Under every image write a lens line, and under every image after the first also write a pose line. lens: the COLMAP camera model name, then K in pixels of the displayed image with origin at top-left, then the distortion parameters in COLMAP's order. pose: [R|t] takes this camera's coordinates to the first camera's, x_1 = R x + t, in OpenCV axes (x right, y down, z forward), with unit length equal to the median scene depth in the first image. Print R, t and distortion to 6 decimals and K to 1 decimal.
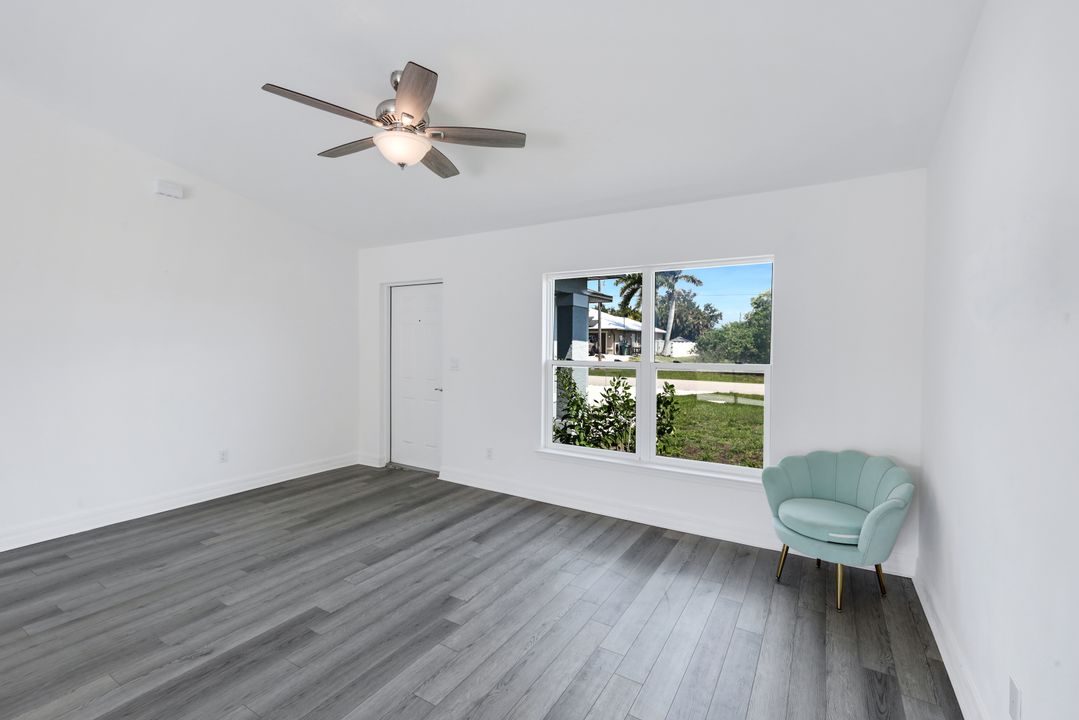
lens RADIAL K [[473.2, 0, 536.7], [0, 473.2, 353.8], [0, 0, 1]] dist [0.000619, 0.000322]
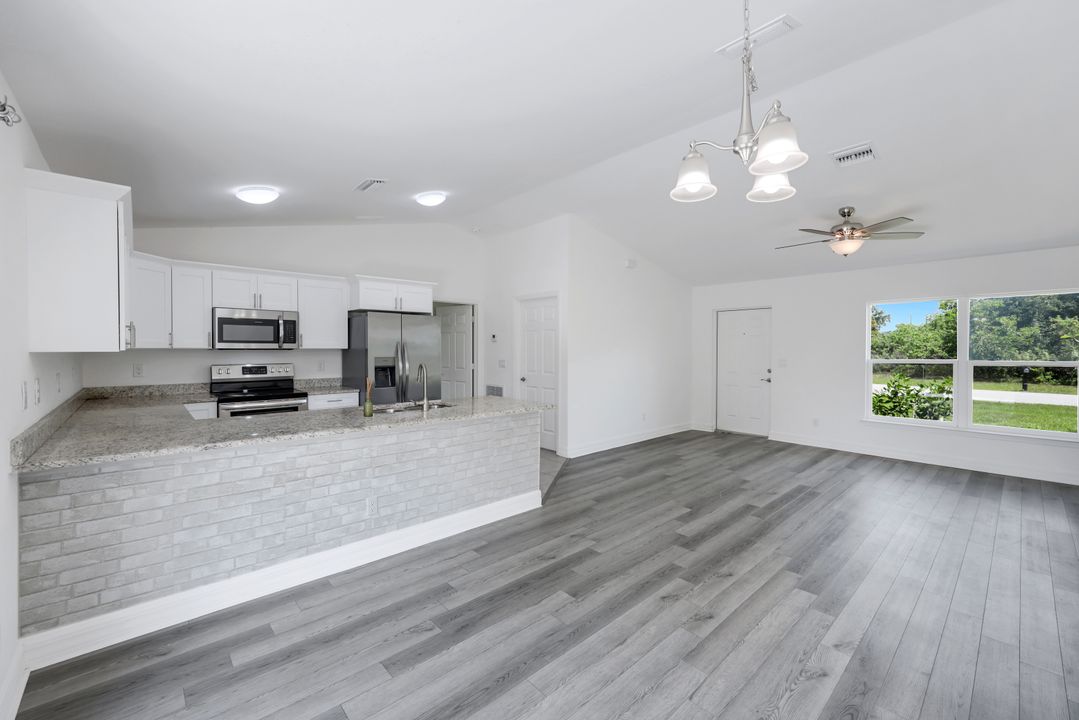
lens RADIAL K [[436.8, 0, 539.5], [0, 436.8, 360.0], [0, 0, 1]] dist [0.000216, 0.000034]
pose [[0.958764, 0.001153, -0.284202, -0.708599], [0.000159, 0.999989, 0.004595, 0.006527], [0.284204, -0.004451, 0.958754, -0.746074]]
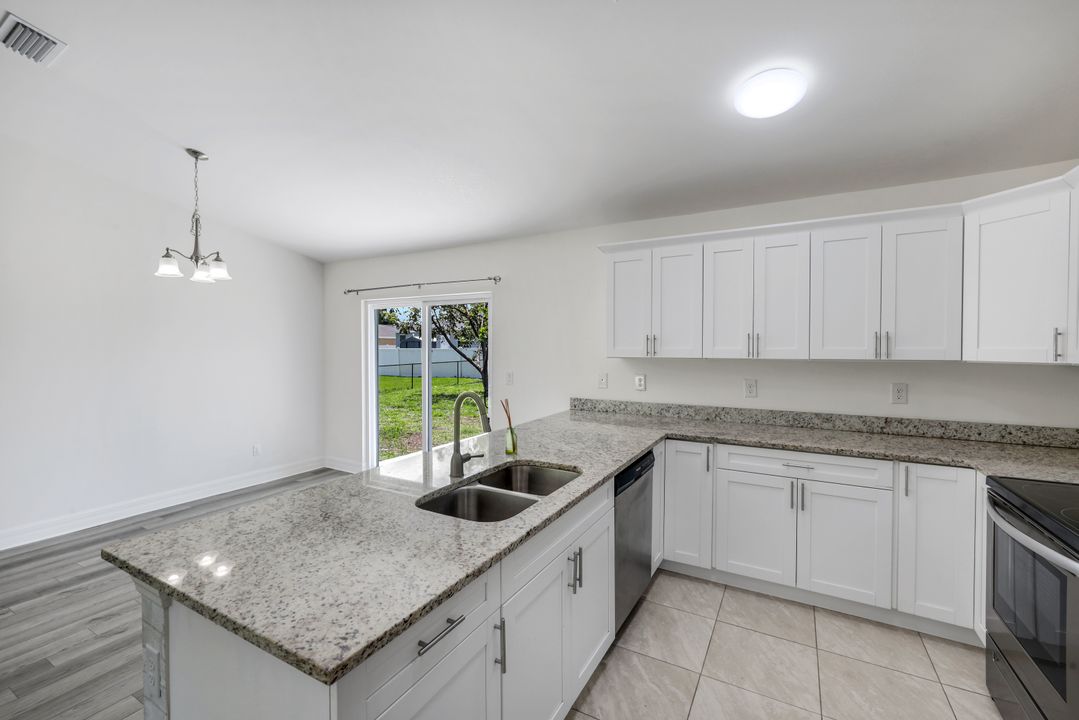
lens RADIAL K [[455.6, 0, 536.7], [0, 455.6, 355.8], [0, 0, 1]] dist [-0.002194, -0.000151]
pose [[-0.999541, -0.010440, -0.028441, -1.307283], [-0.011529, 0.999195, 0.038418, -0.044515], [0.028017, 0.038729, -0.998857, 0.663211]]
